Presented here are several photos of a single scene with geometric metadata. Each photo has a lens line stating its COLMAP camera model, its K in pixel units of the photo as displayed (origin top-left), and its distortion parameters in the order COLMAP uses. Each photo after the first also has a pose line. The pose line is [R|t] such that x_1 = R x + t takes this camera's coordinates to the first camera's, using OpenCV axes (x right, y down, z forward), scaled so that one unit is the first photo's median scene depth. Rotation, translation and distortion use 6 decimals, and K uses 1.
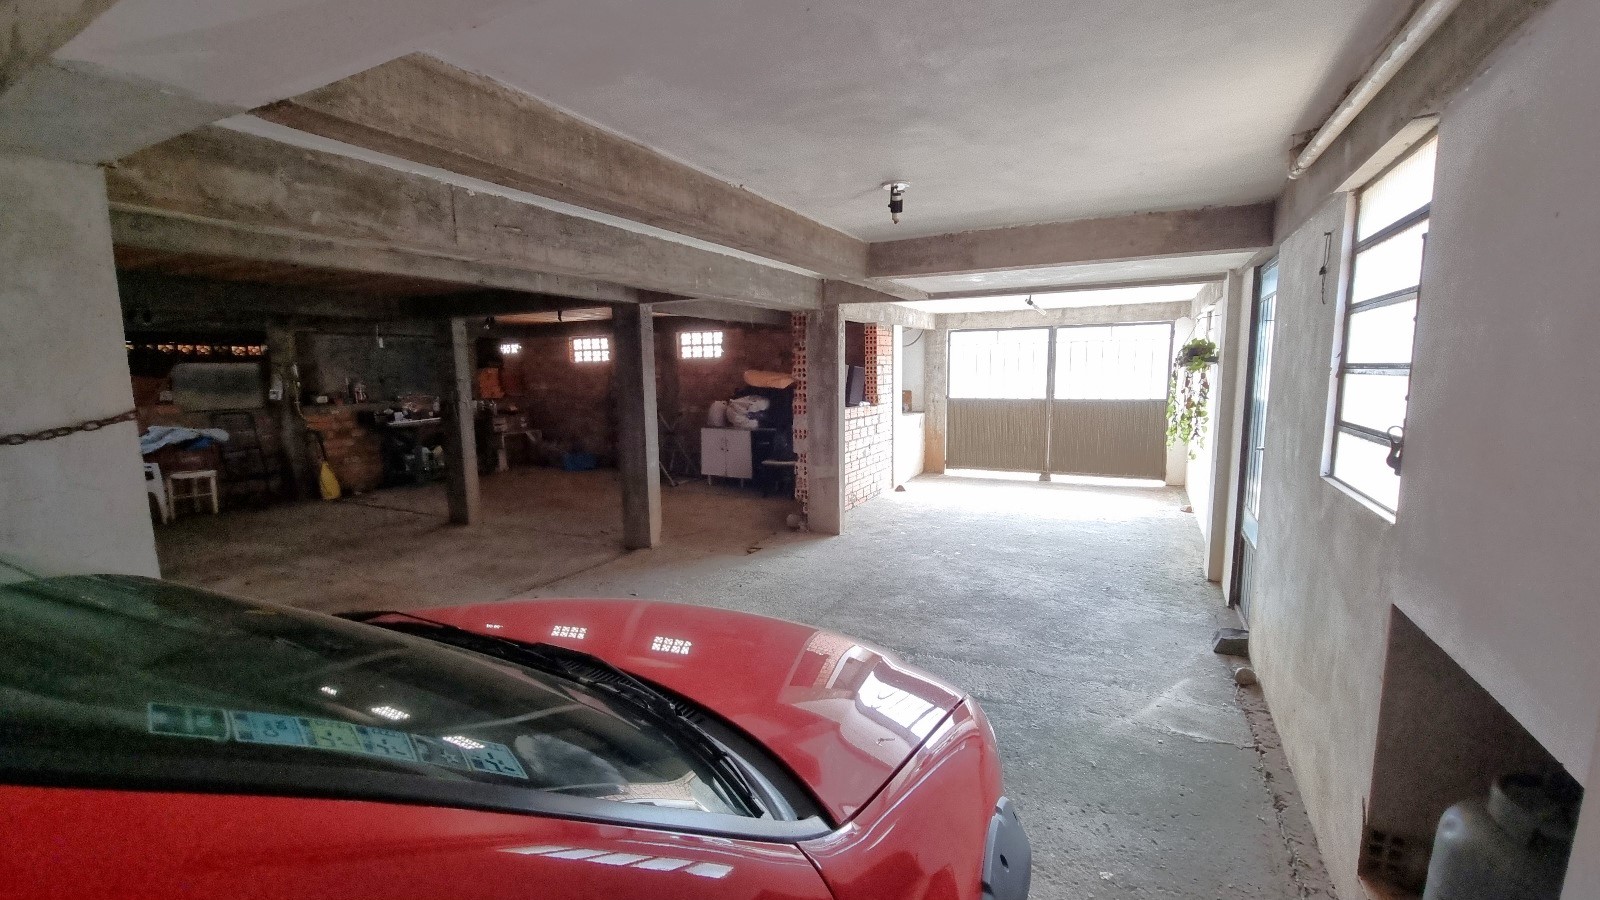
lens RADIAL K [[654.3, 0, 804.8], [0, 654.3, 455.8], [0, 0, 1]] dist [-0.004867, -0.000645]
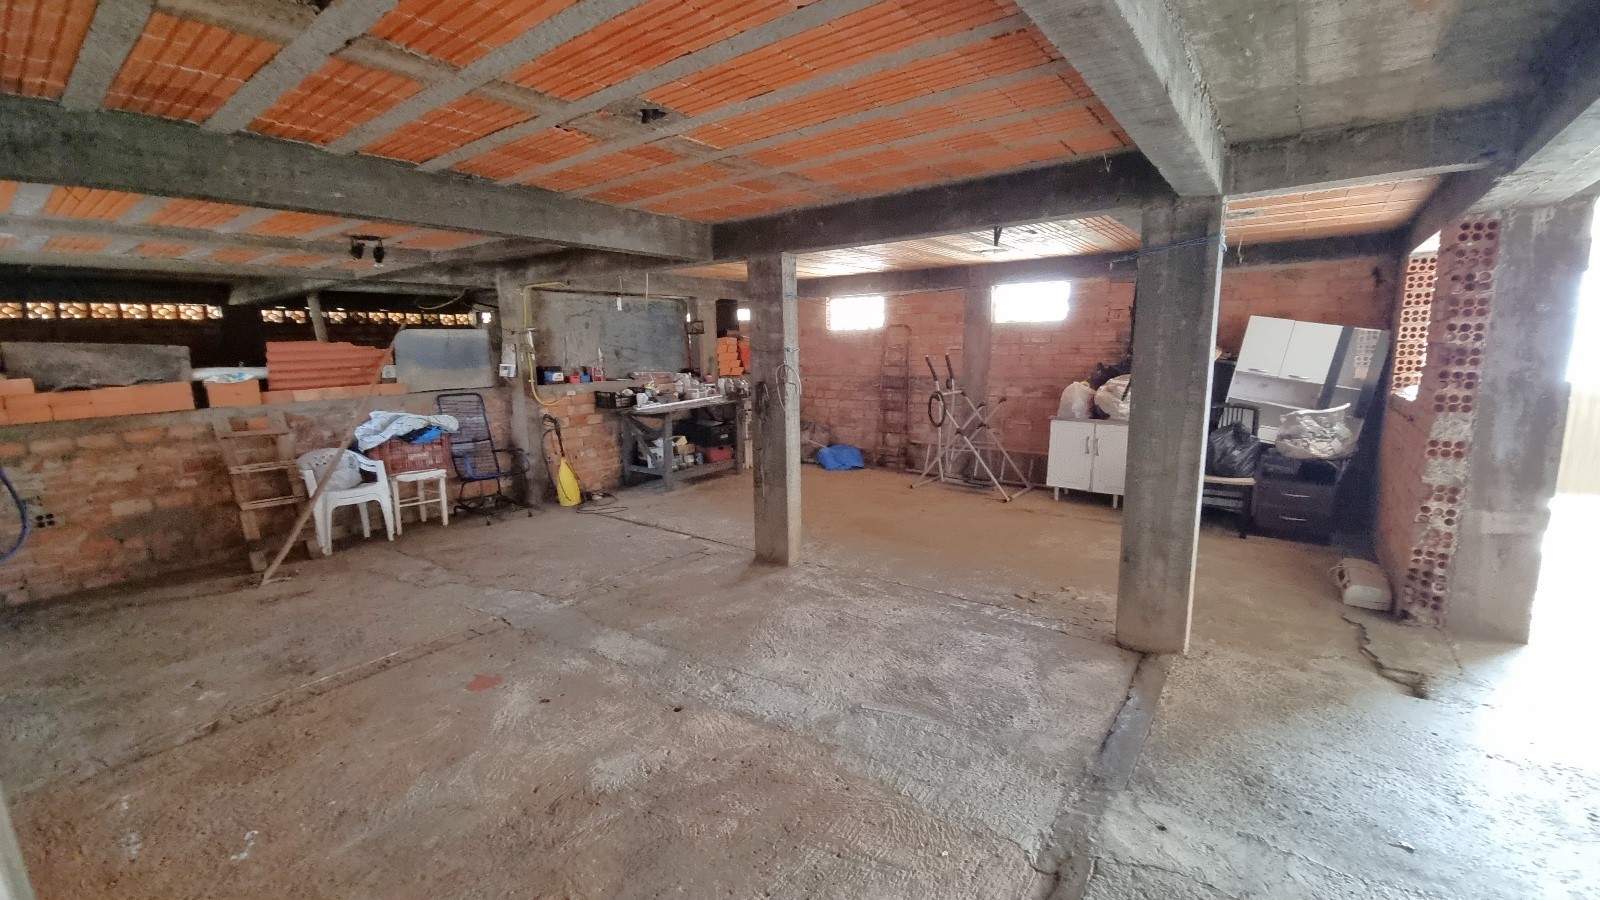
lens RADIAL K [[654.3, 0, 804.8], [0, 654.3, 455.8], [0, 0, 1]] dist [-0.004867, -0.000645]
pose [[0.984203, 0.026022, -0.175123, -0.315246], [-0.019852, 0.999122, 0.036893, -0.027051], [0.175930, -0.032834, 0.983855, 0.283908]]
